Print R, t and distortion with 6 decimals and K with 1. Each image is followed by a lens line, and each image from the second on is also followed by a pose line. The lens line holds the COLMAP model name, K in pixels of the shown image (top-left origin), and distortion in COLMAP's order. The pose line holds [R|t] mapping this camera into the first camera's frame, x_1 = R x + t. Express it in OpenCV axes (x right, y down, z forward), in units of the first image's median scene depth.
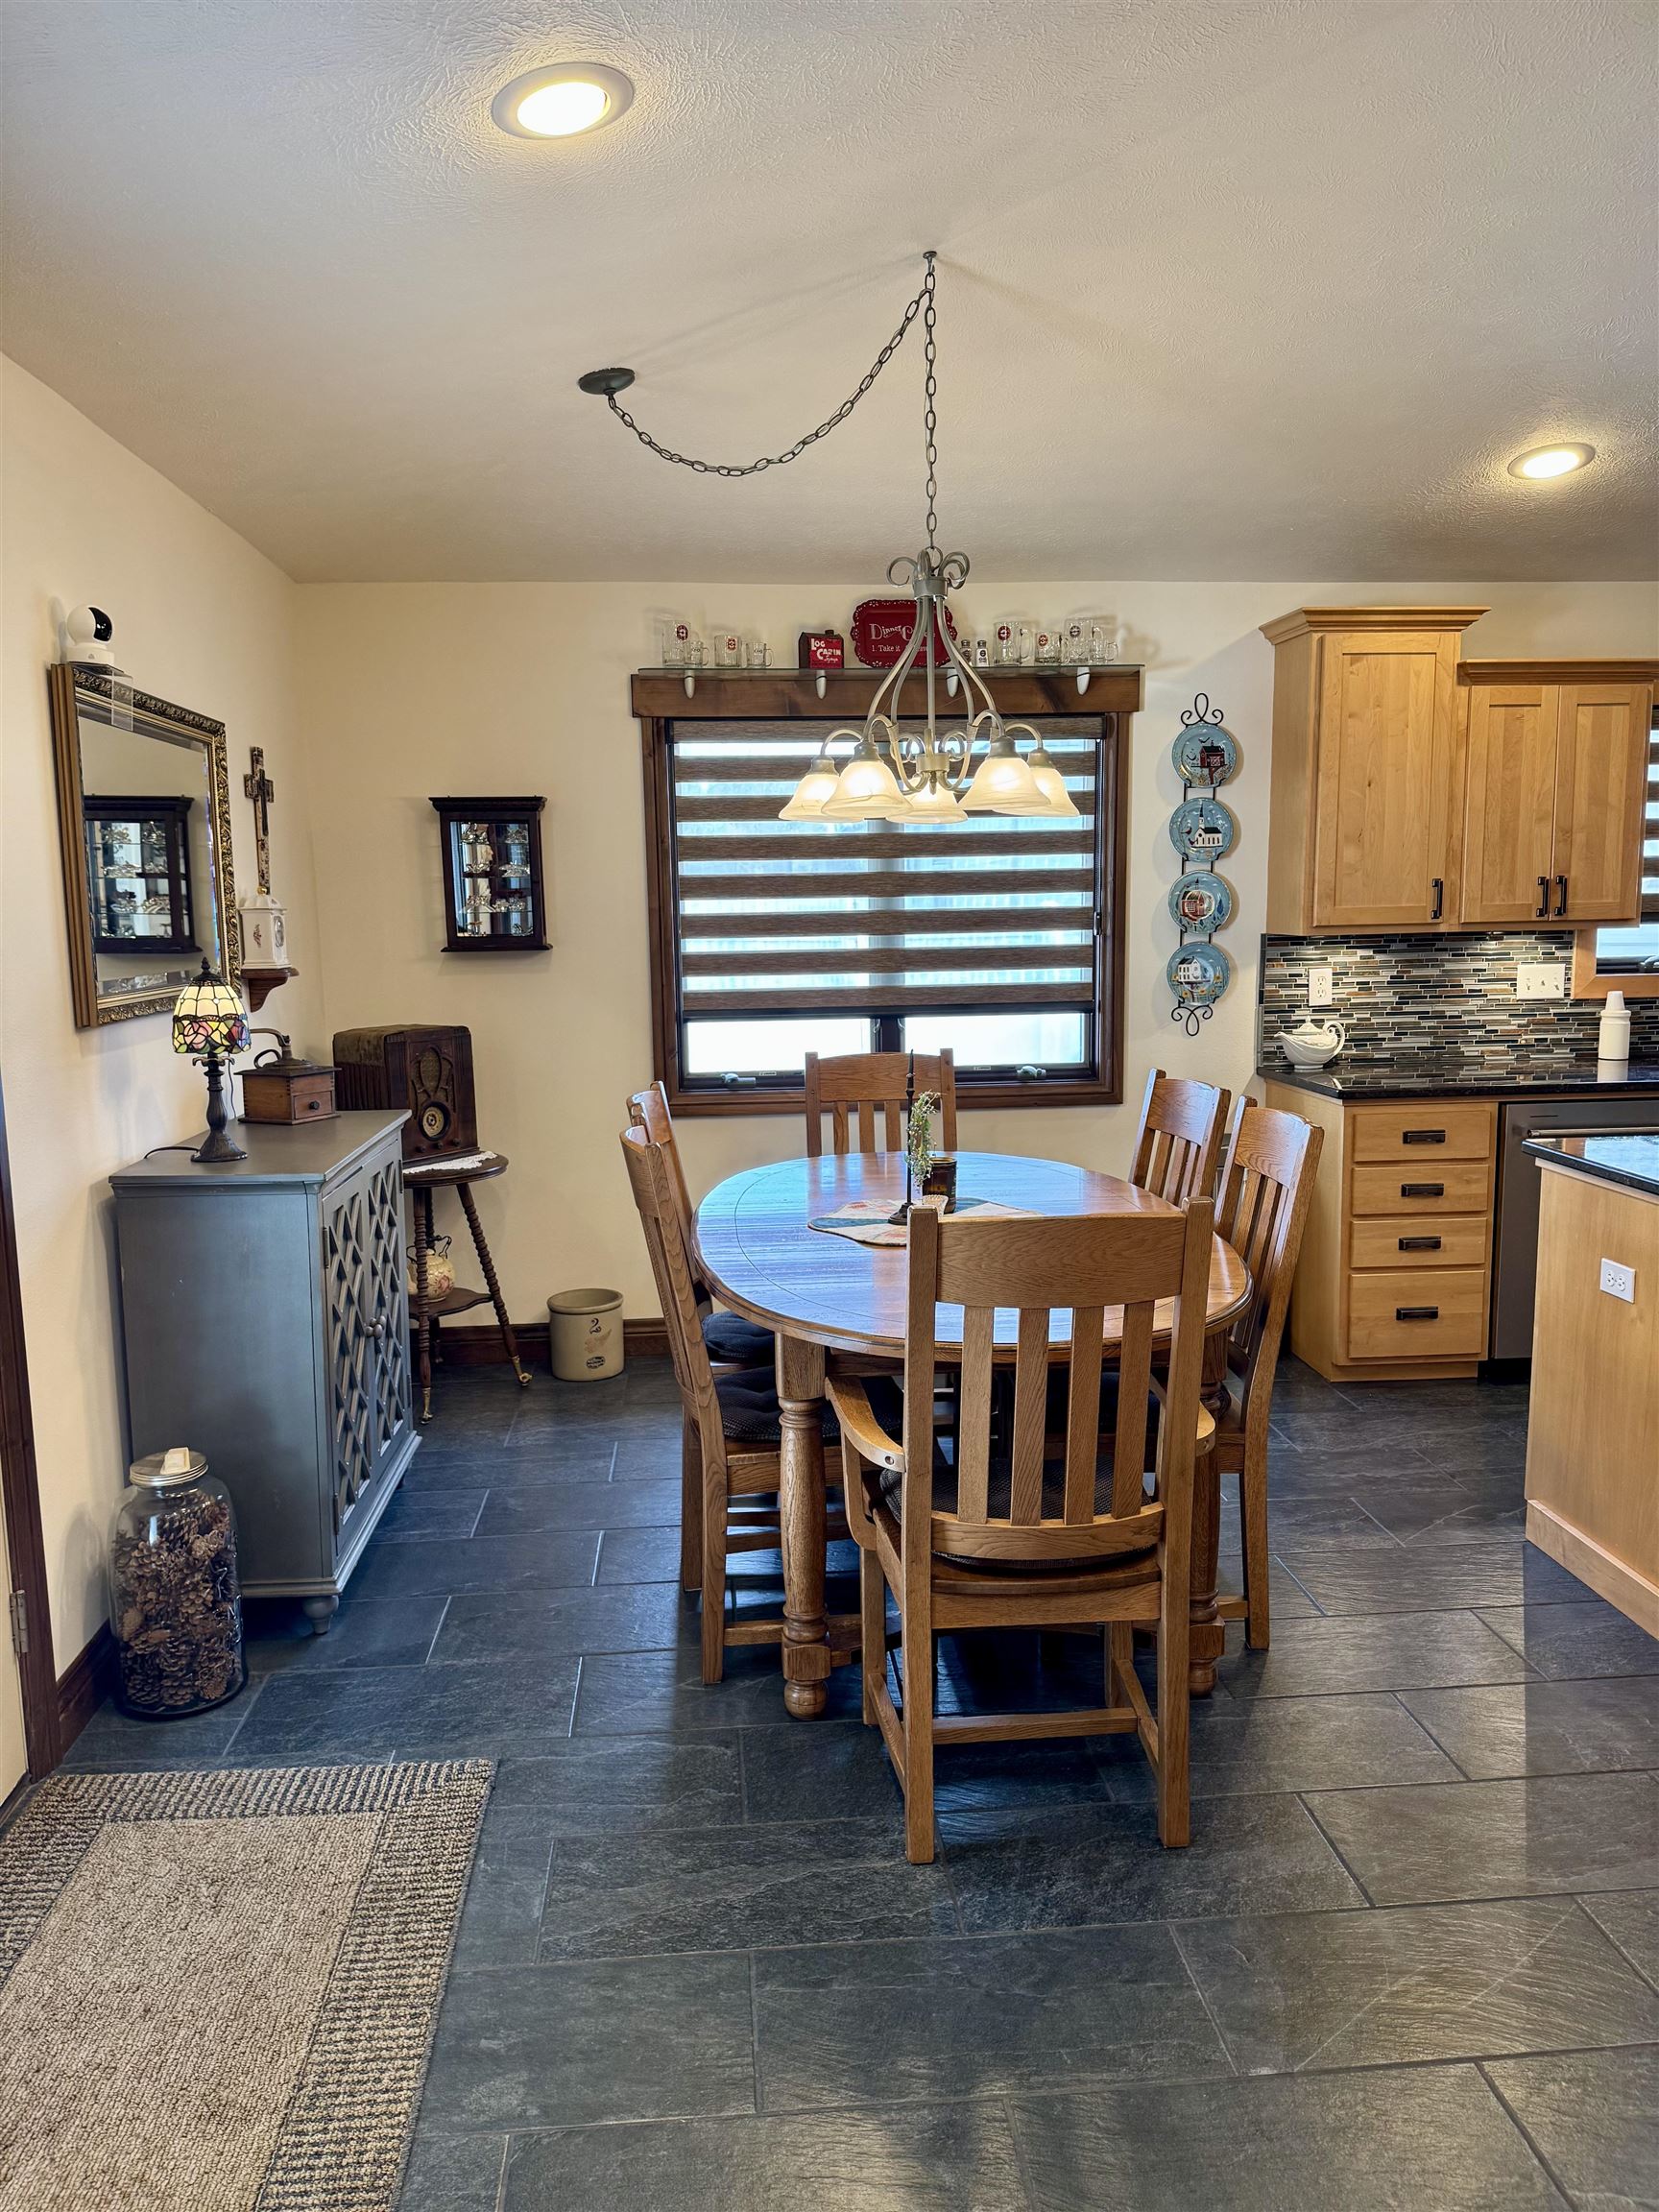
lens RADIAL K [[1558.0, 0, 829.5], [0, 1558.0, 1106.0], [0, 0, 1]] dist [0.105784, -0.159822]
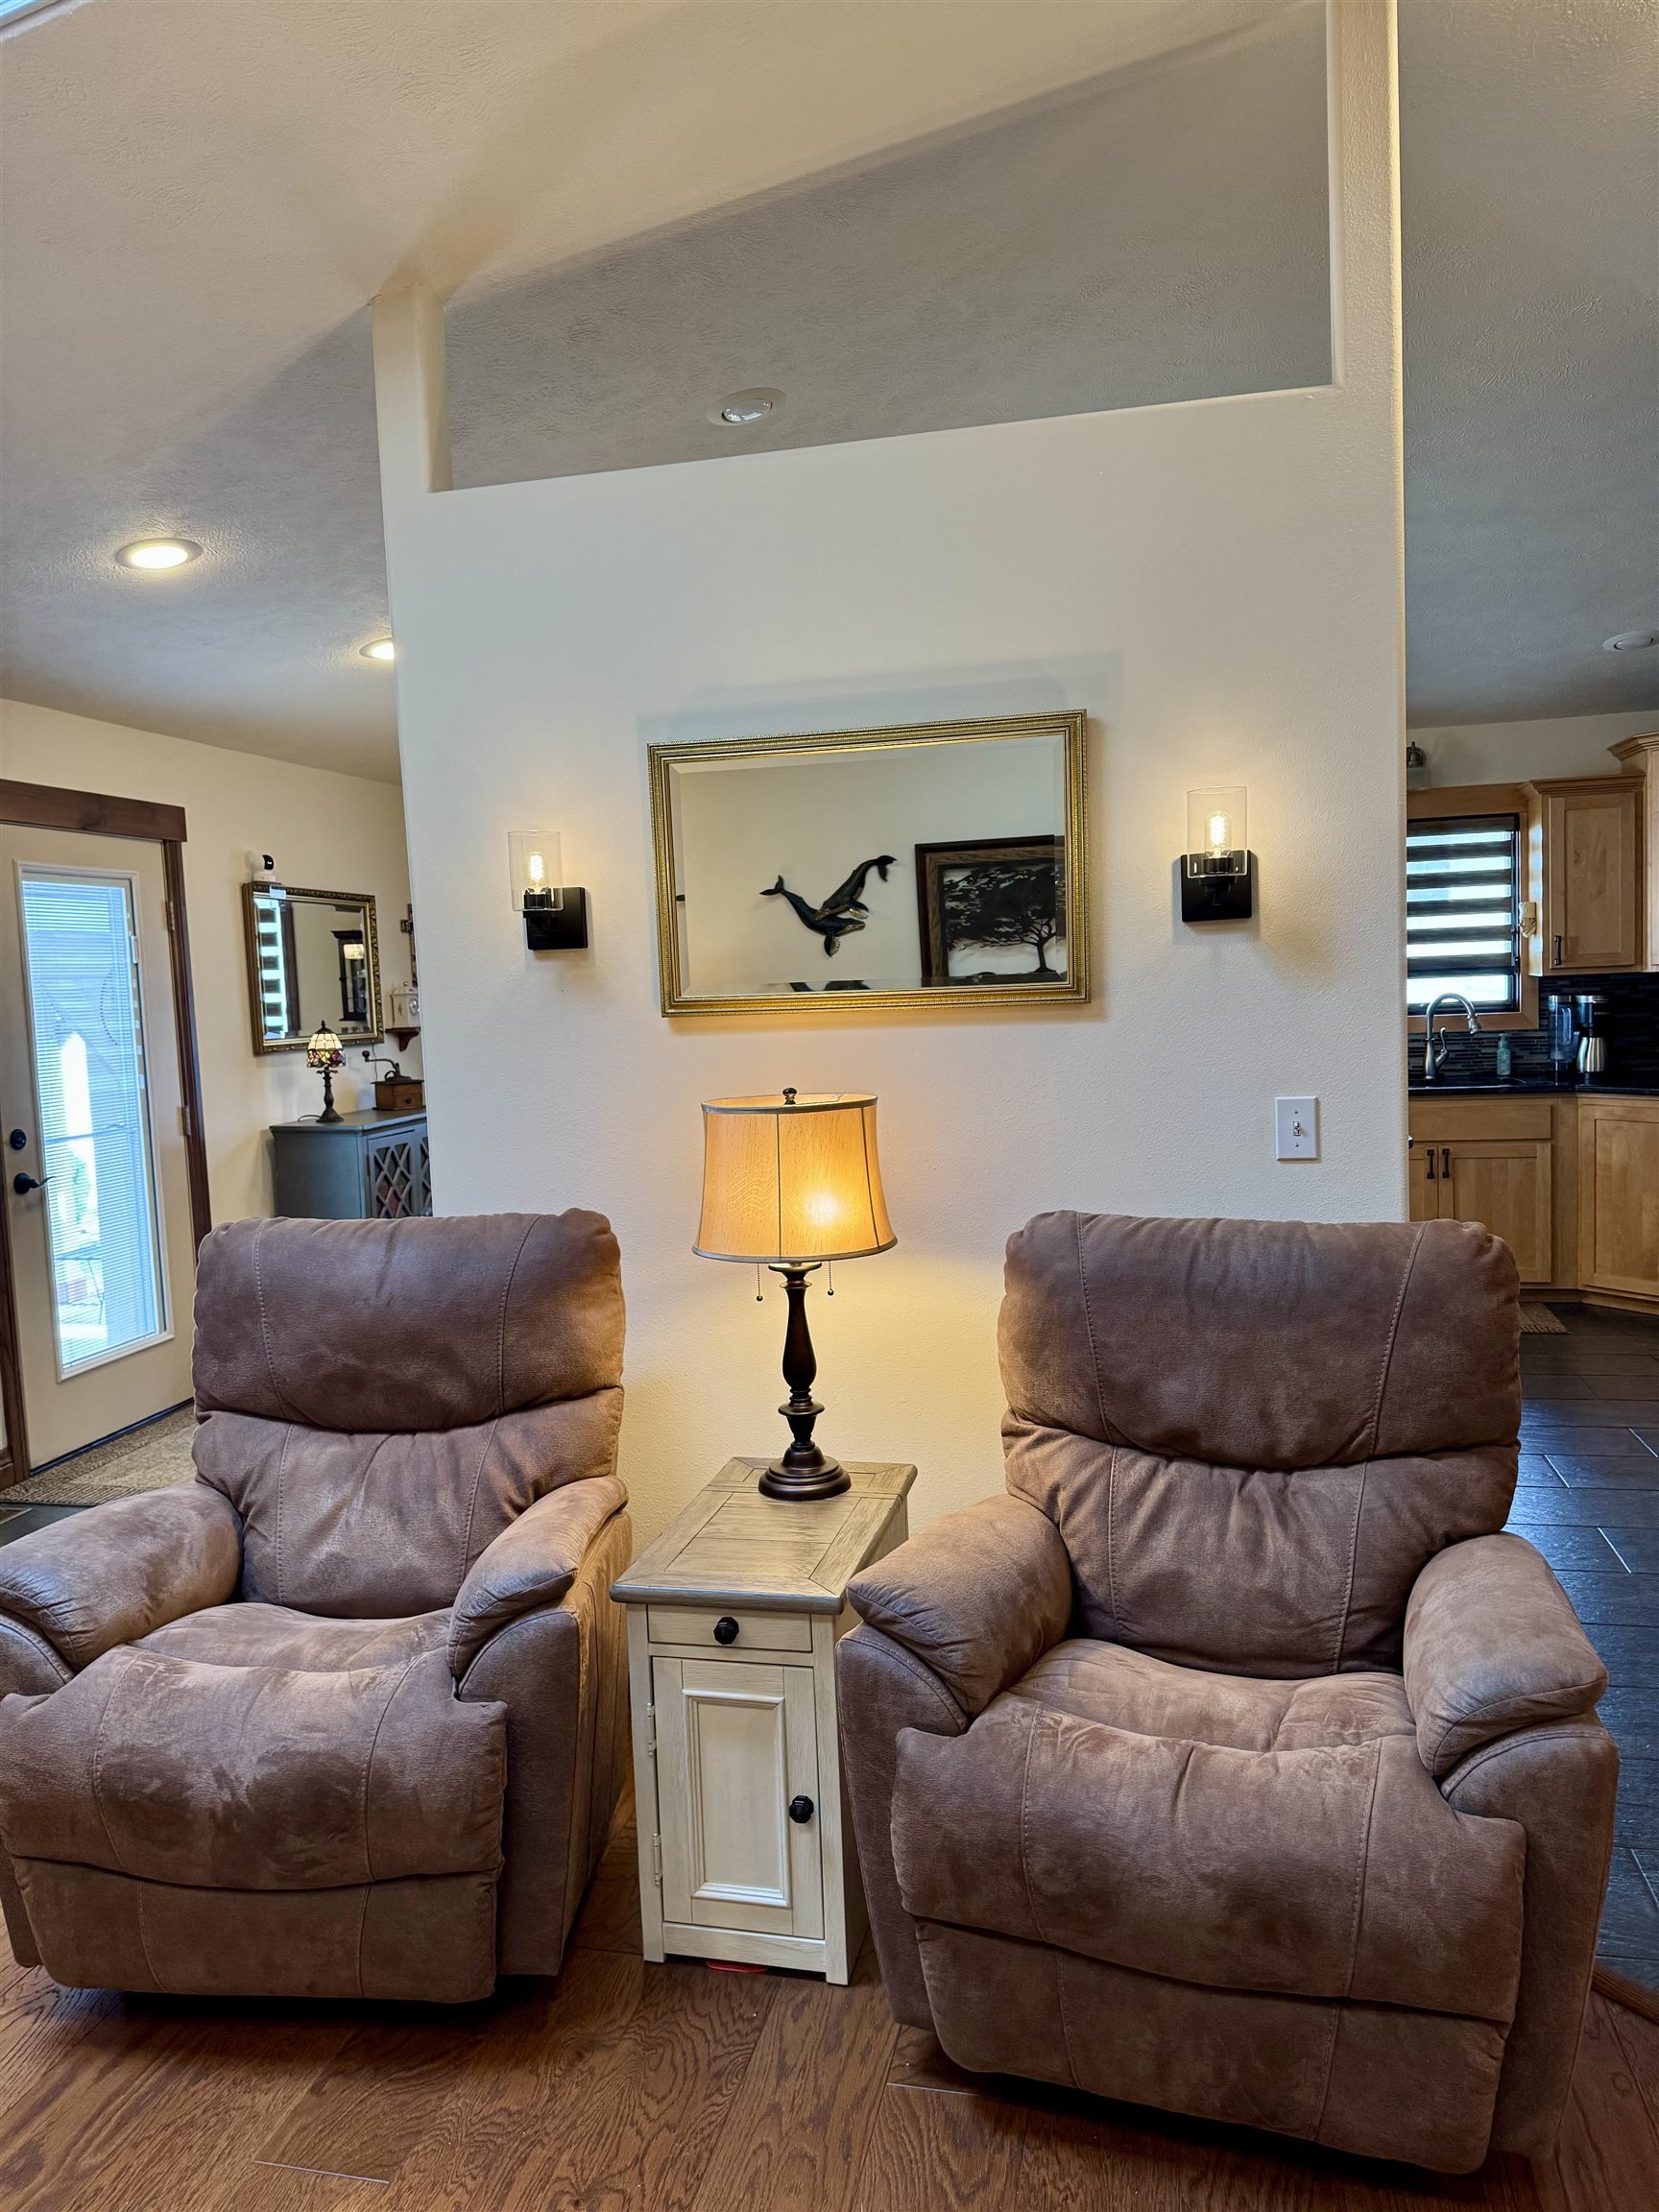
lens RADIAL K [[1558.0, 0, 829.5], [0, 1558.0, 1106.0], [0, 0, 1]] dist [0.105784, -0.159822]
pose [[0.951701, 0.002415, -0.307017, 0.524853], [-0.012984, 0.999391, -0.032387, 0.044227], [0.306752, 0.034809, 0.951153, -0.438023]]
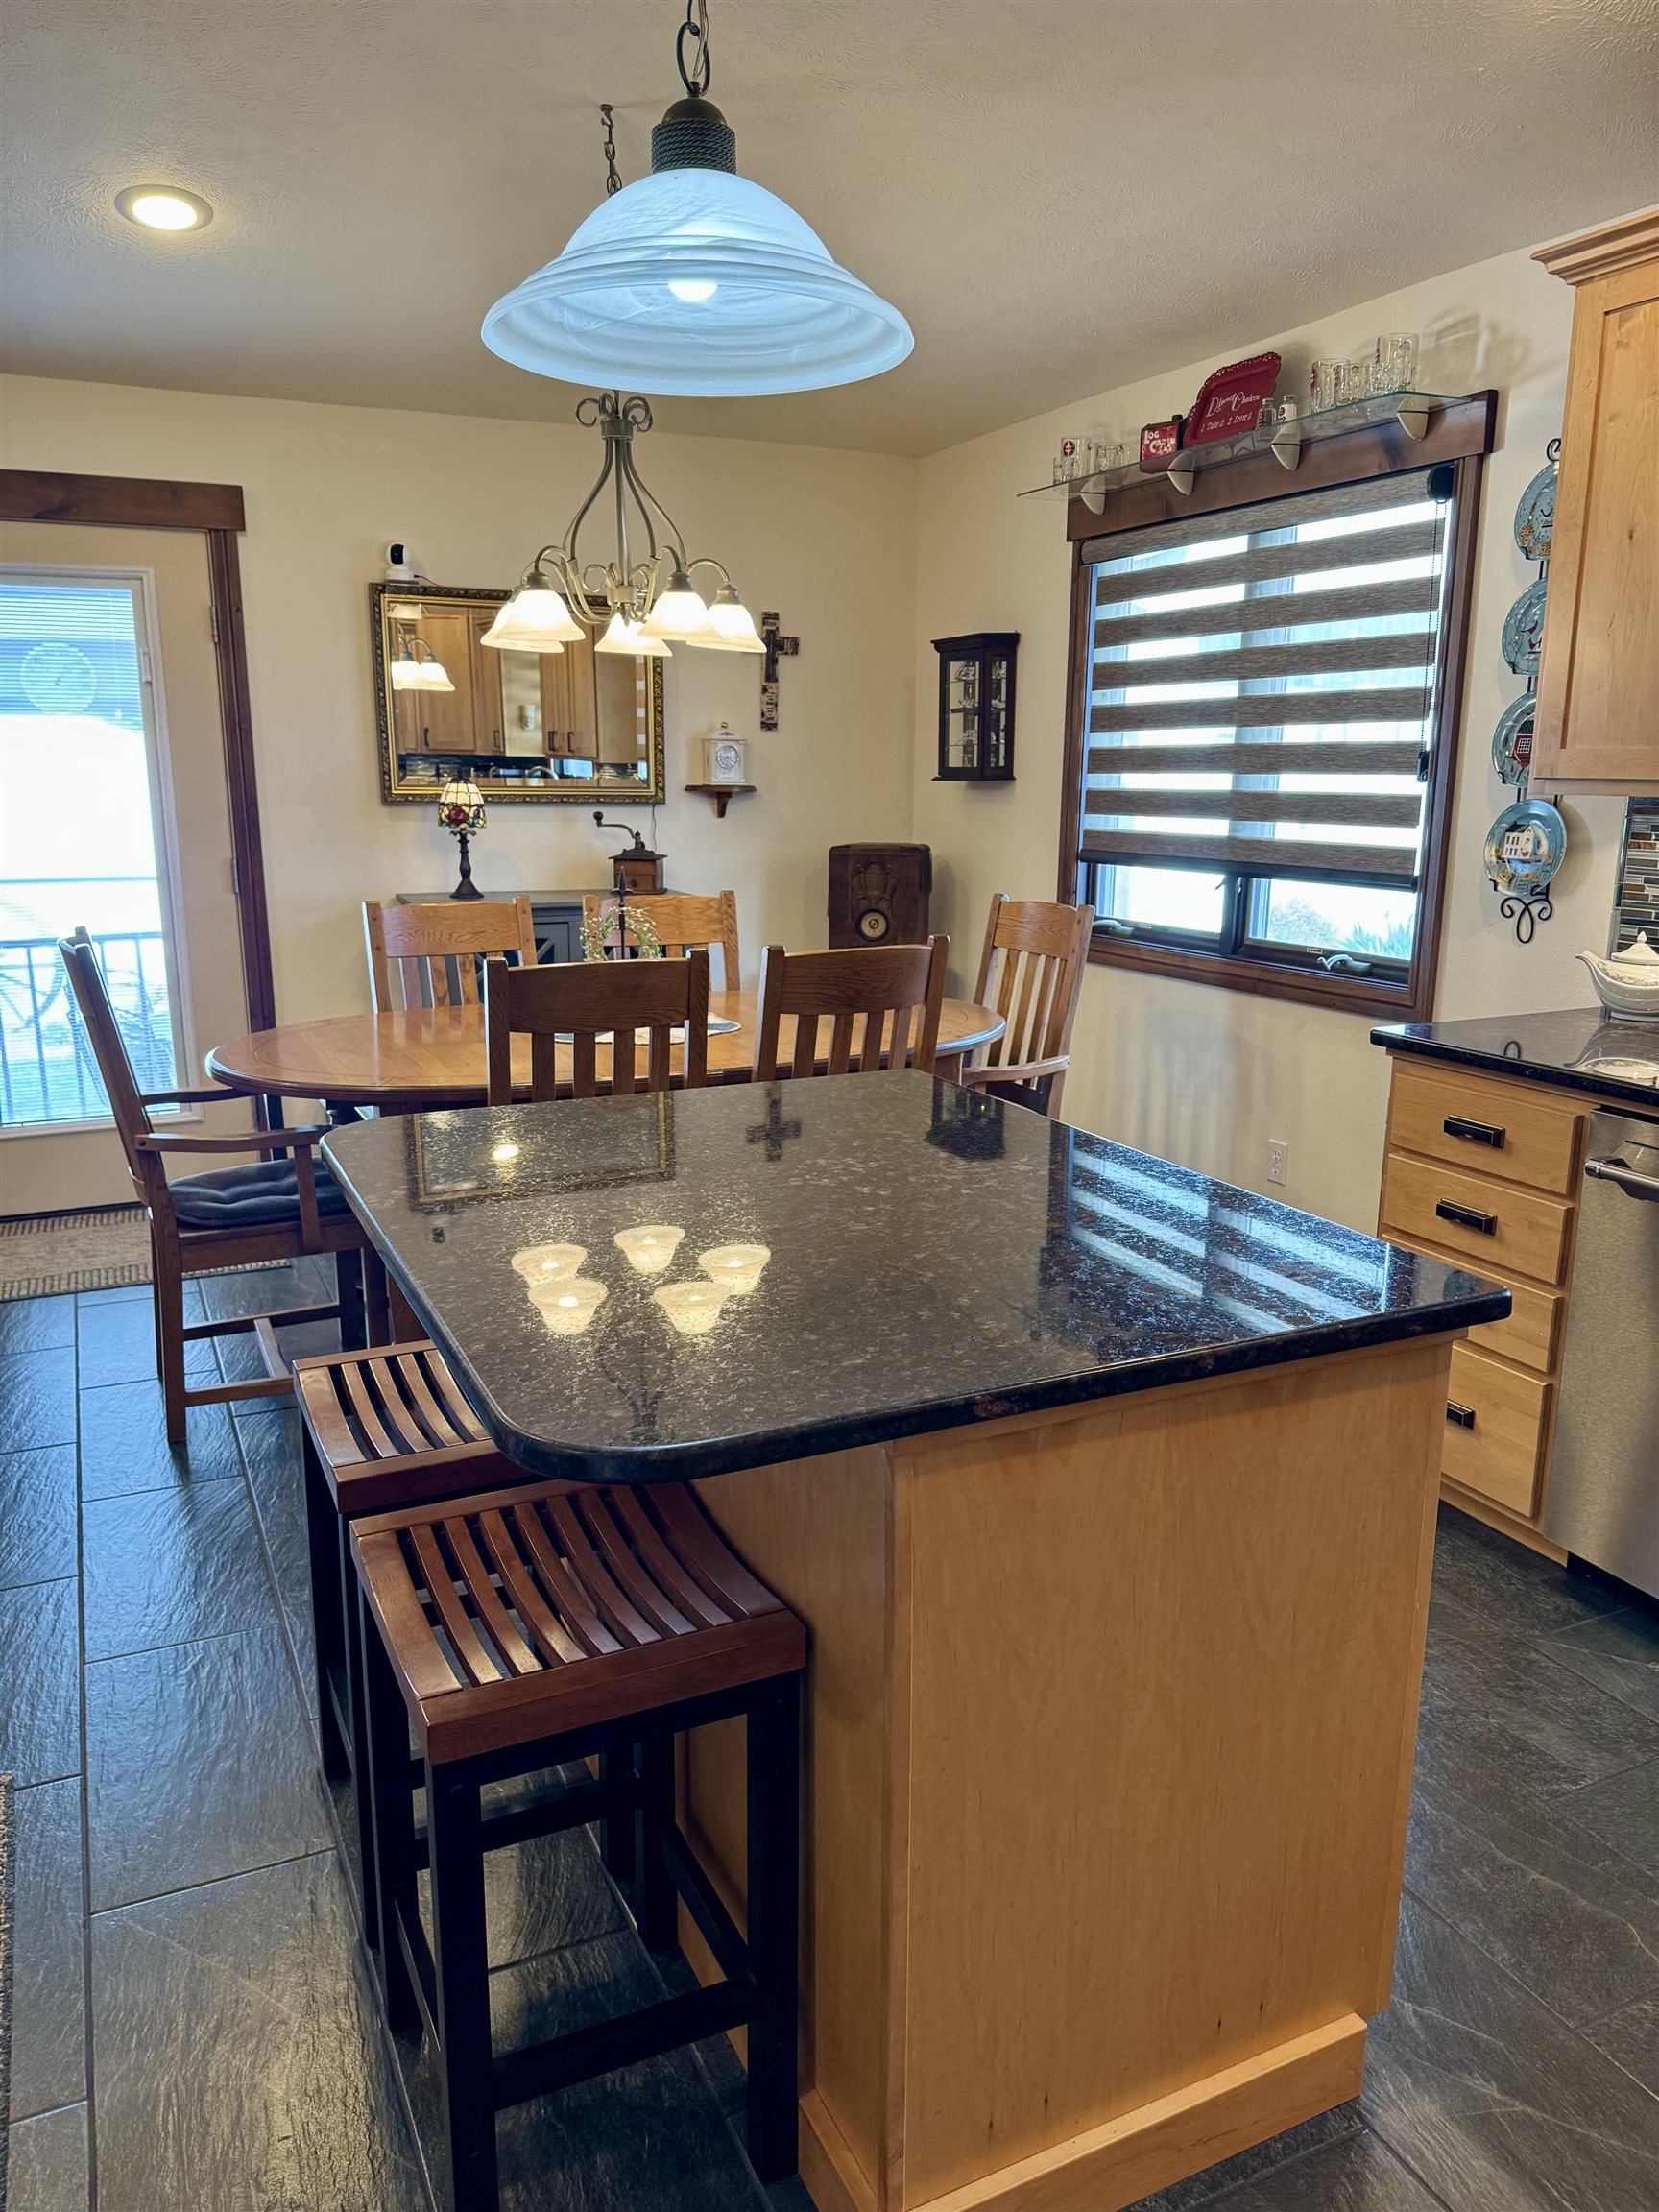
lens RADIAL K [[1558.0, 0, 829.5], [0, 1558.0, 1106.0], [0, 0, 1]] dist [0.105784, -0.159822]
pose [[0.356734, 0.221426, -0.907586, 0.780627], [-0.127965, 0.973929, 0.187314, -0.067816], [0.925400, 0.049318, 0.375768, 0.494321]]
